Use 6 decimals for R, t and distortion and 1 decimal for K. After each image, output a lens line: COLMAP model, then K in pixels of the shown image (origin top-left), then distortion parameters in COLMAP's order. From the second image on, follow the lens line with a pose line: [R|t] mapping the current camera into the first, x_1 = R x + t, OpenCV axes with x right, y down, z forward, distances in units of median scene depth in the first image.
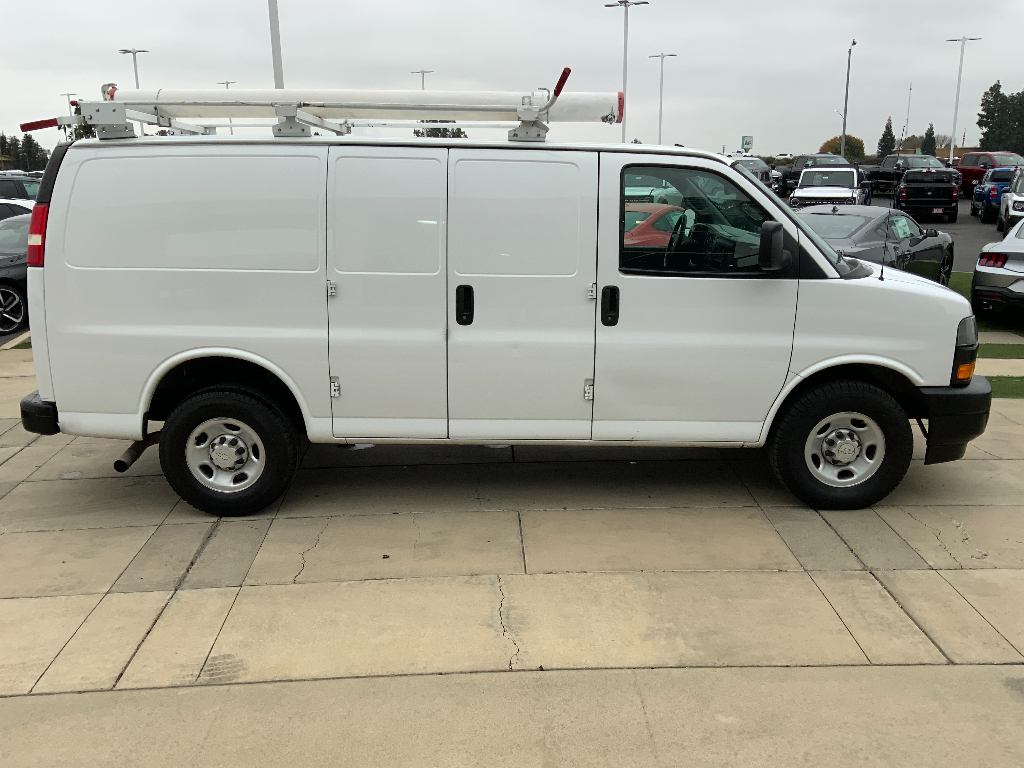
lens RADIAL K [[857.6, 0, 512.0], [0, 857.6, 384.0], [0, 0, 1]] dist [0.000753, -0.012098]
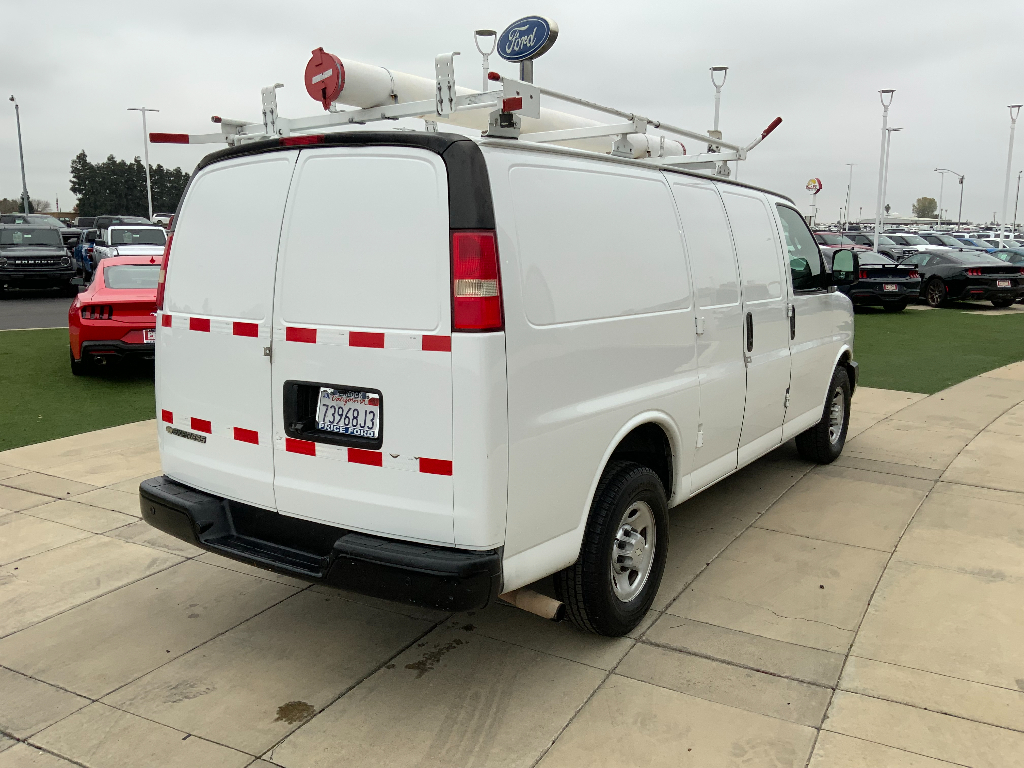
lens RADIAL K [[850.0, 0, 512.0], [0, 850.0, 384.0], [0, 0, 1]] dist [-0.004680, -0.012029]
pose [[0.569214, -0.134961, 0.811037, -0.194895], [0.191453, 0.981077, 0.028888, -0.021759], [-0.799588, 0.138832, 0.584281, 0.118645]]
